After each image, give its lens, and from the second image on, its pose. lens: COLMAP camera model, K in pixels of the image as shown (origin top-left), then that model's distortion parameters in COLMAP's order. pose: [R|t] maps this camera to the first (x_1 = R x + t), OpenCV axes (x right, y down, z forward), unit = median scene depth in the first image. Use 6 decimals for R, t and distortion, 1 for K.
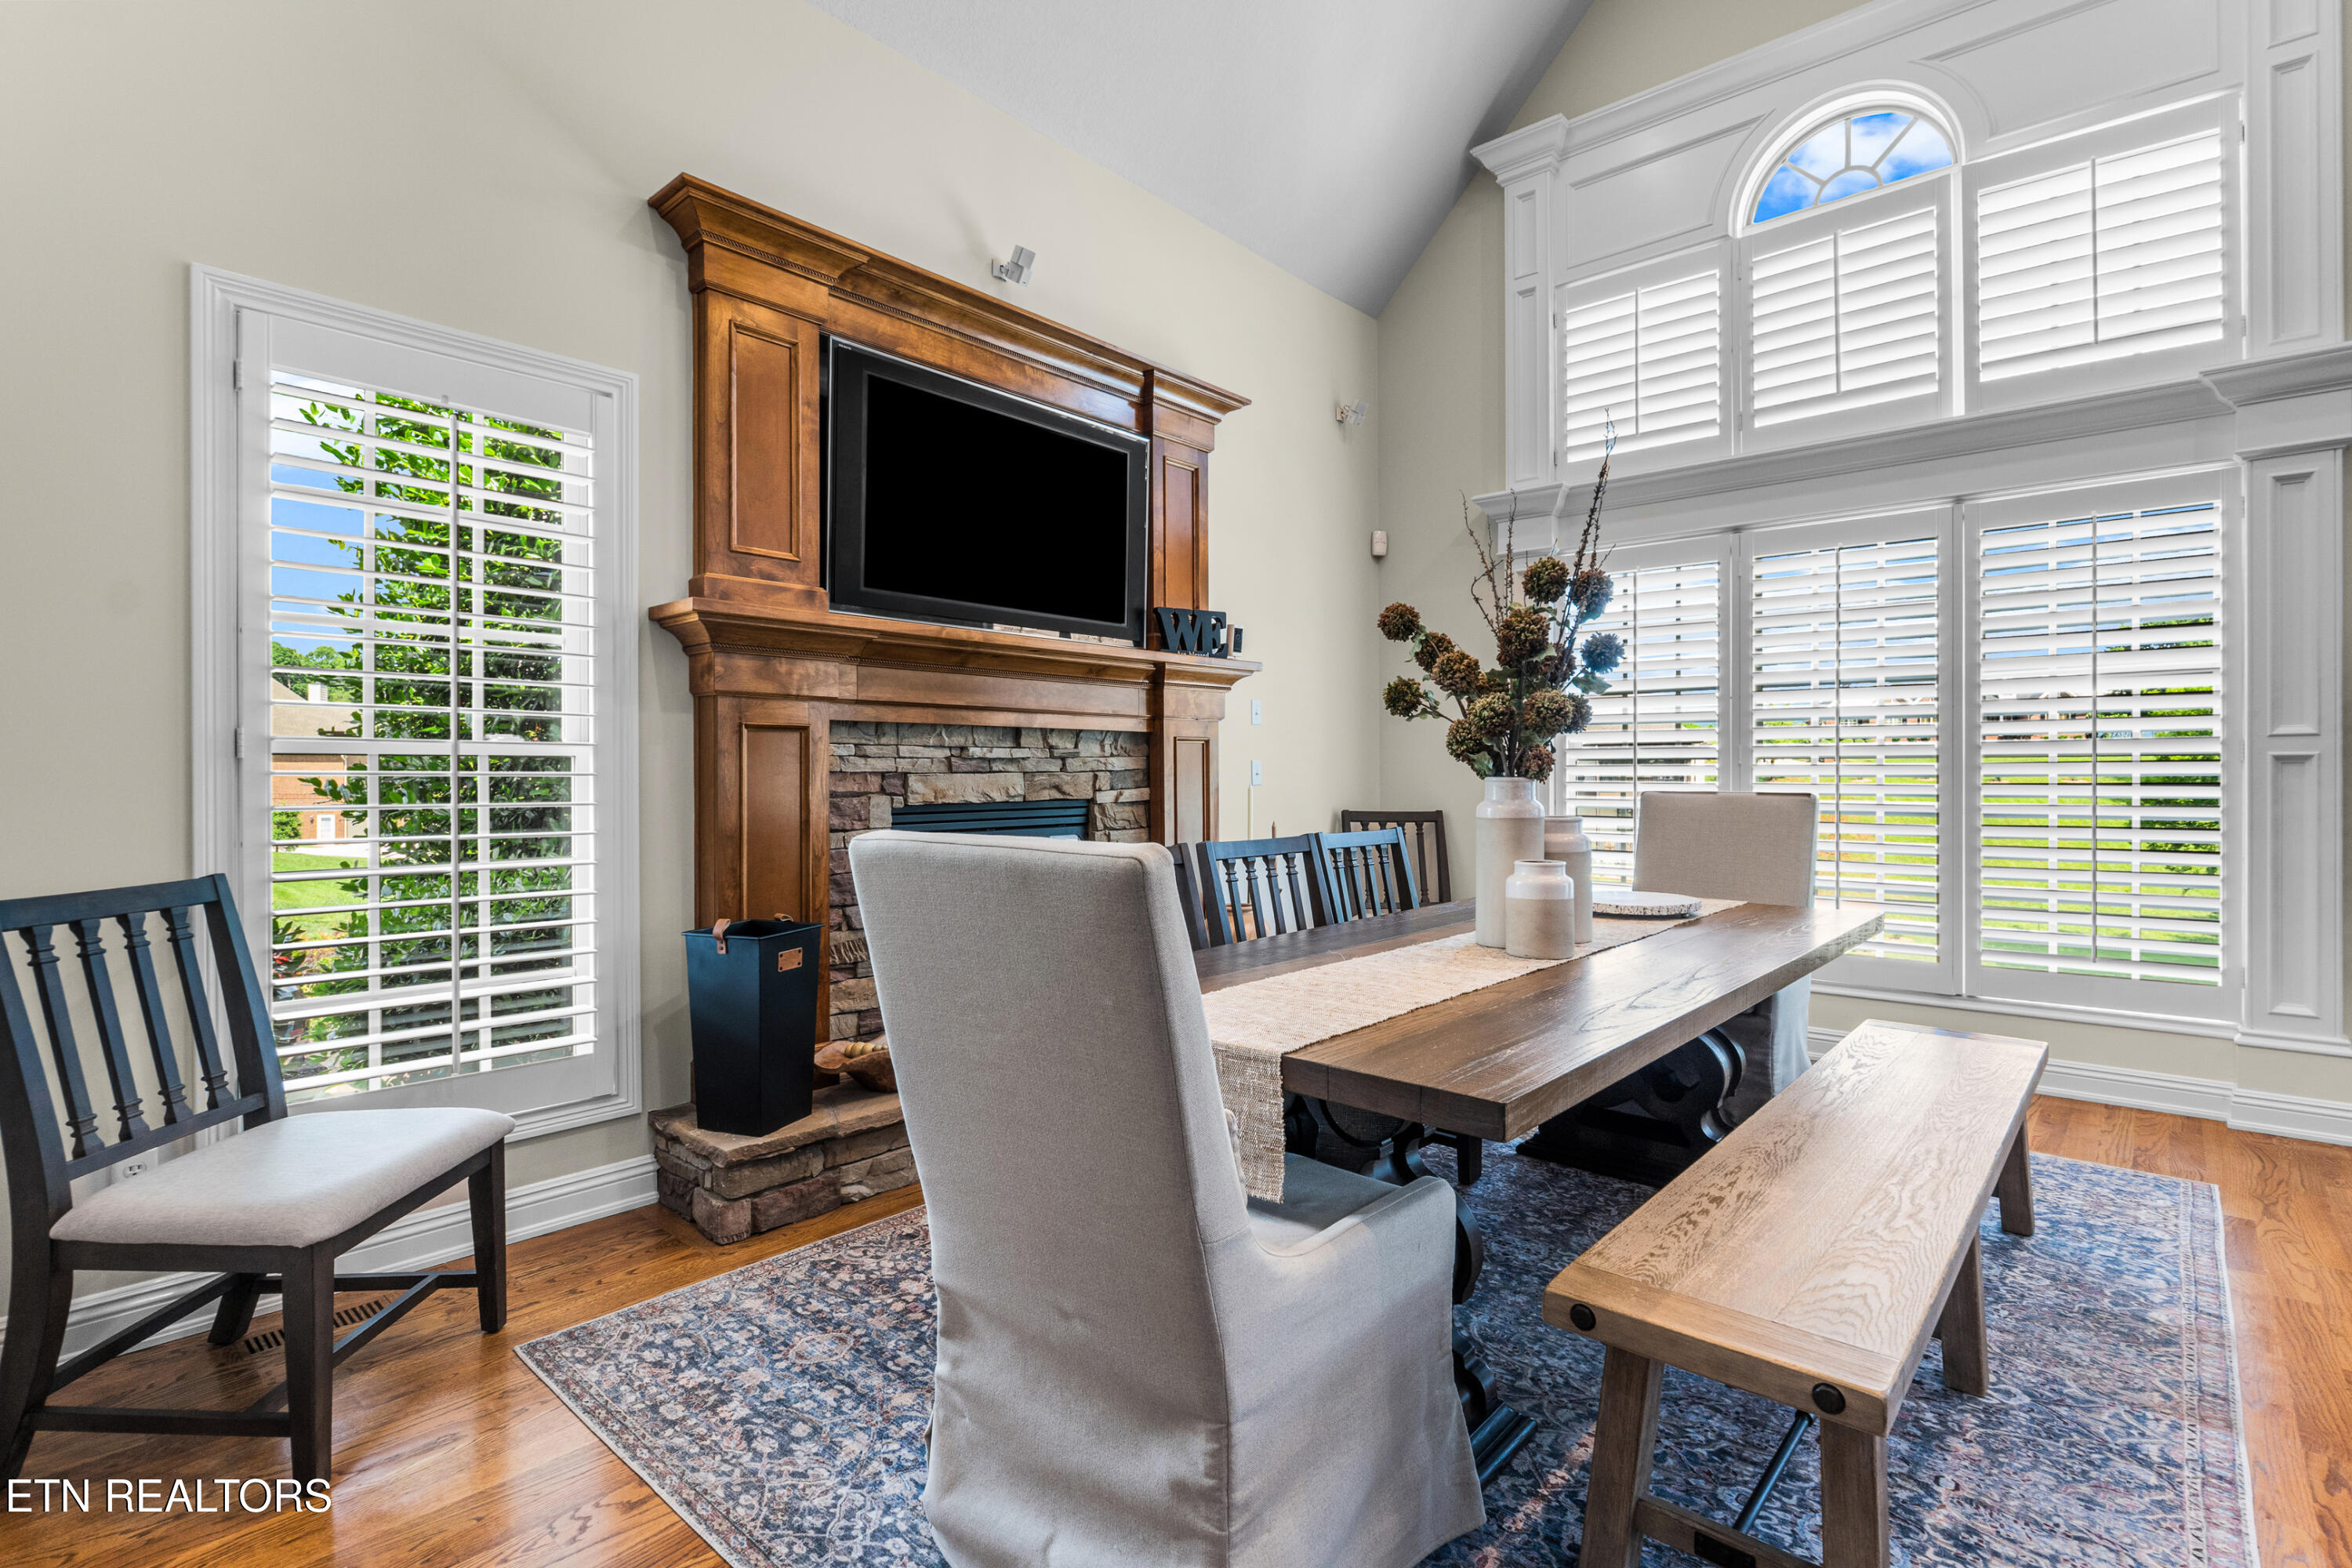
lens RADIAL K [[1117.8, 0, 1176.0], [0, 1117.8, 784.0], [0, 0, 1]] dist [-0.012743, 0.000632]
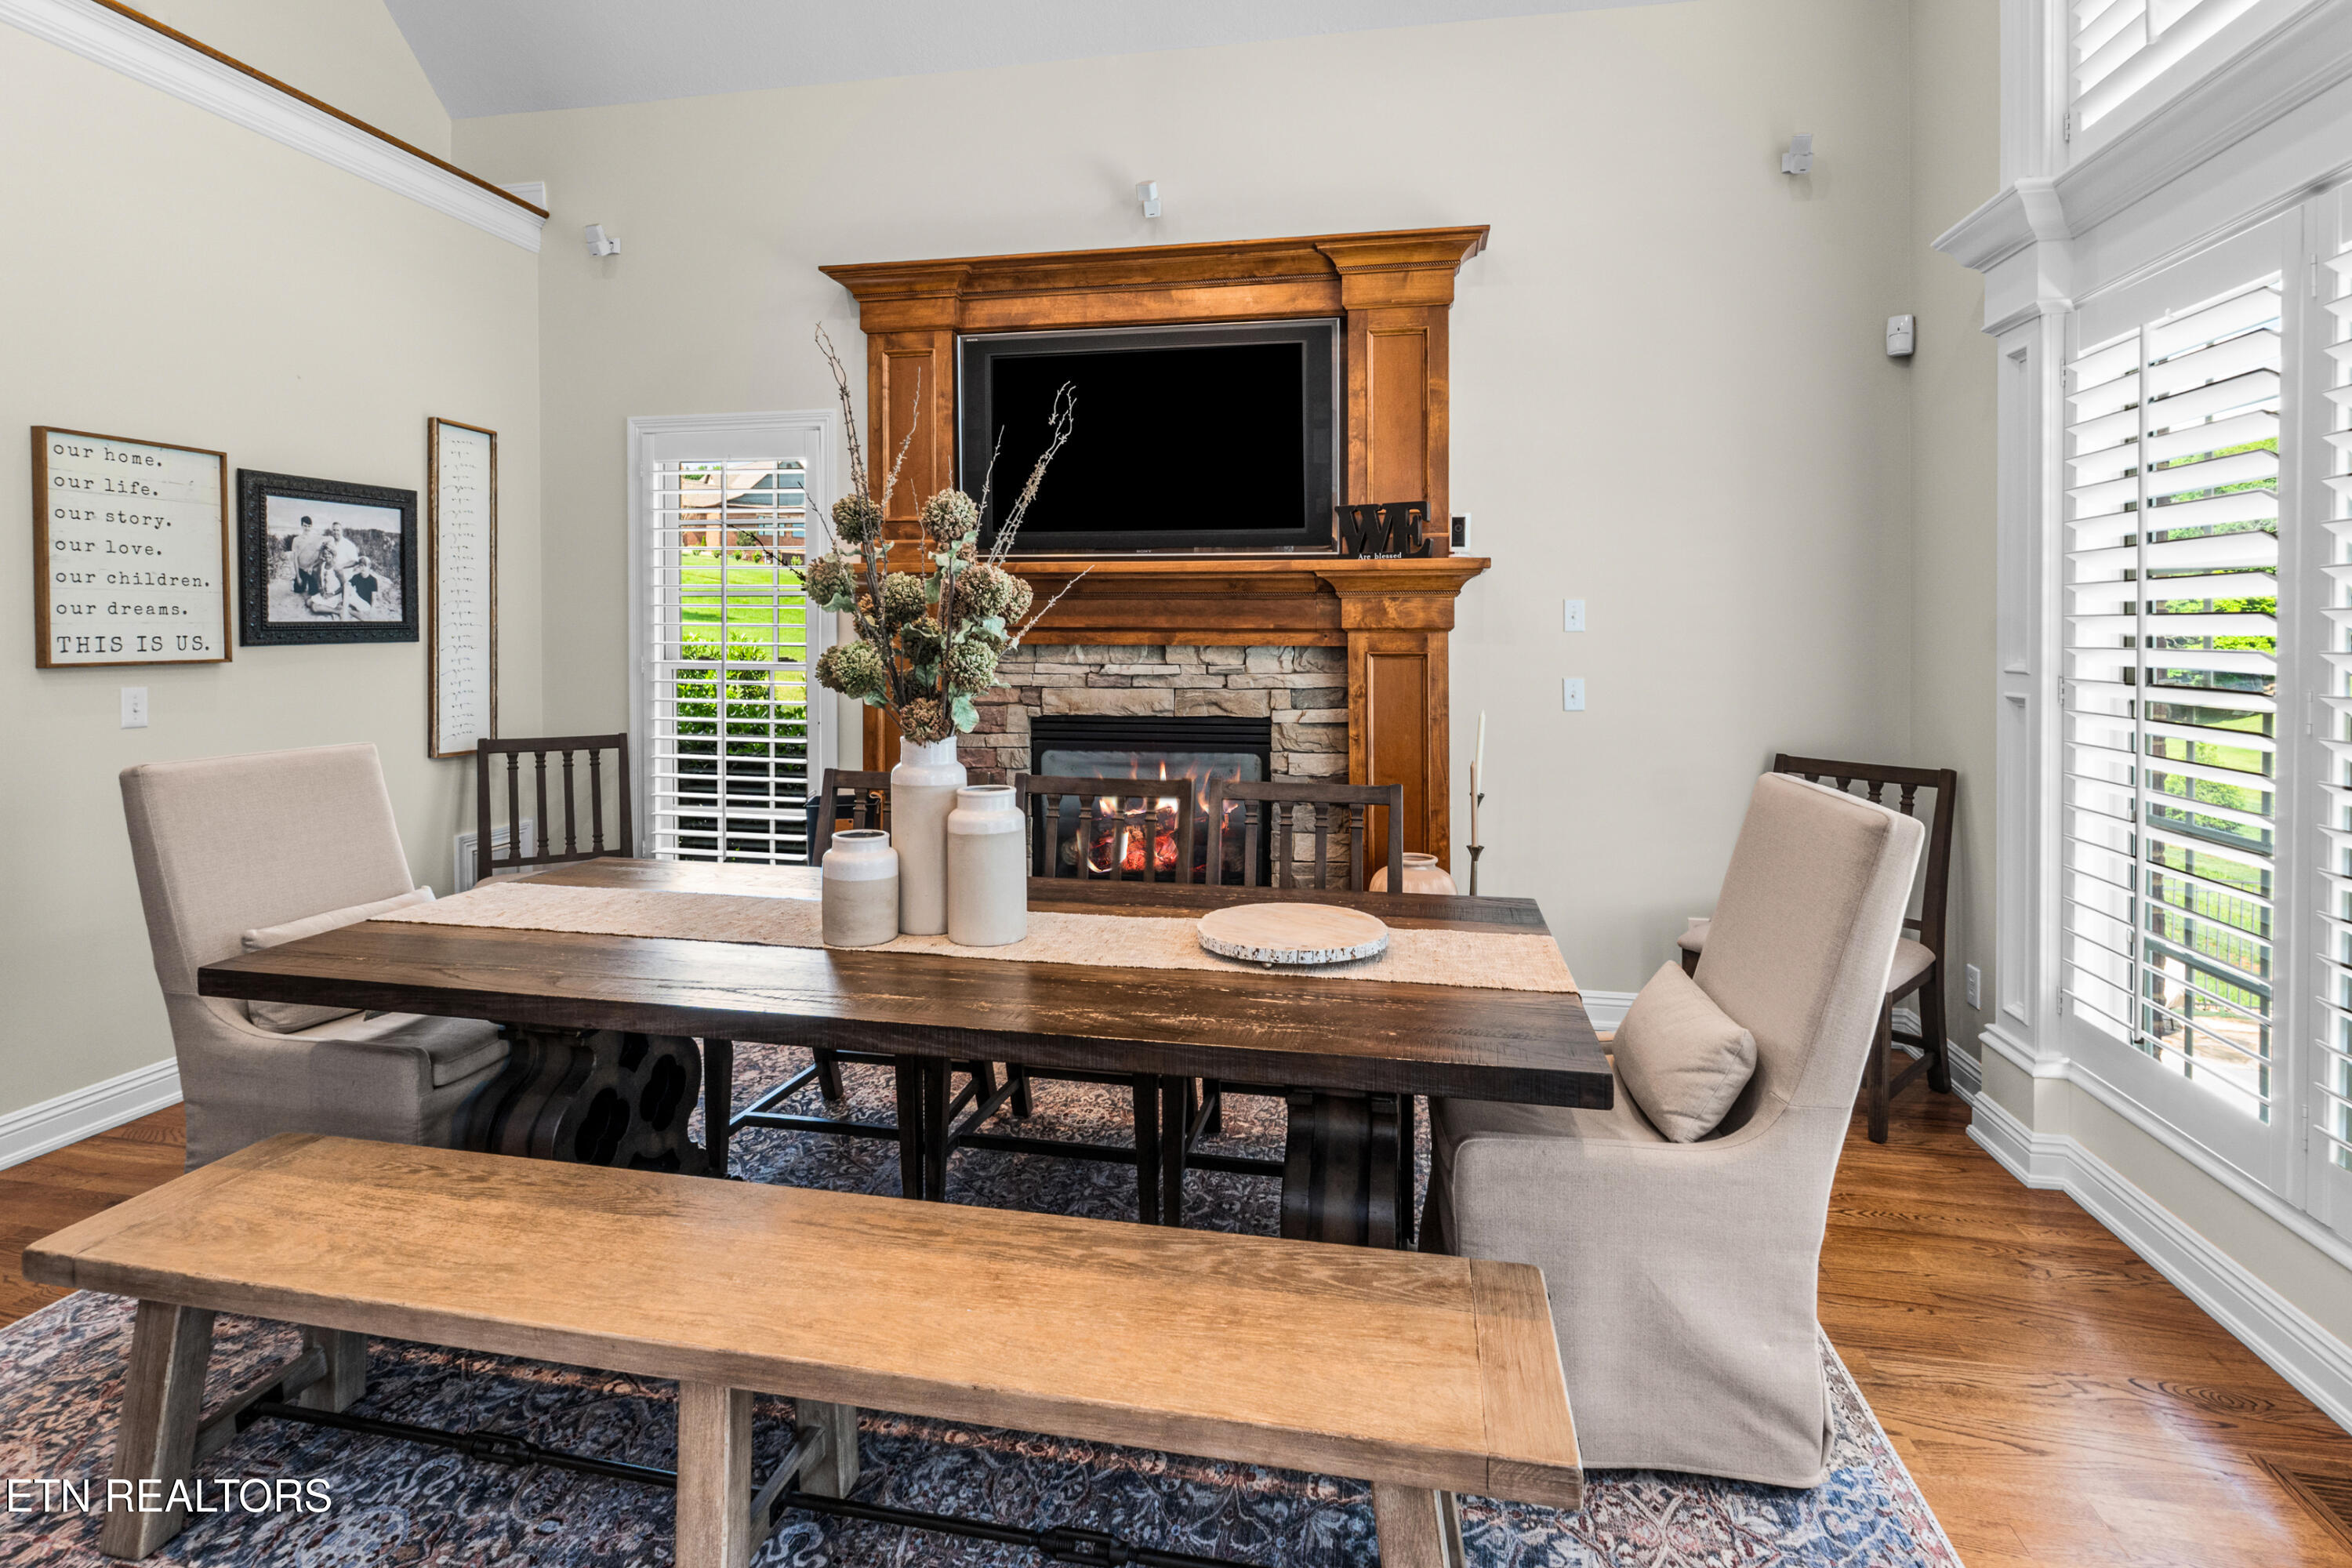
lens RADIAL K [[1140.2, 0, 1180.9], [0, 1140.2, 661.6], [0, 0, 1]] dist [-0.015249, 0.000049]
pose [[0.514757, 0.022763, -0.857034, 0.801361], [-0.015830, 0.999729, 0.017046, -0.055623], [0.857190, 0.004792, 0.514978, 0.489890]]
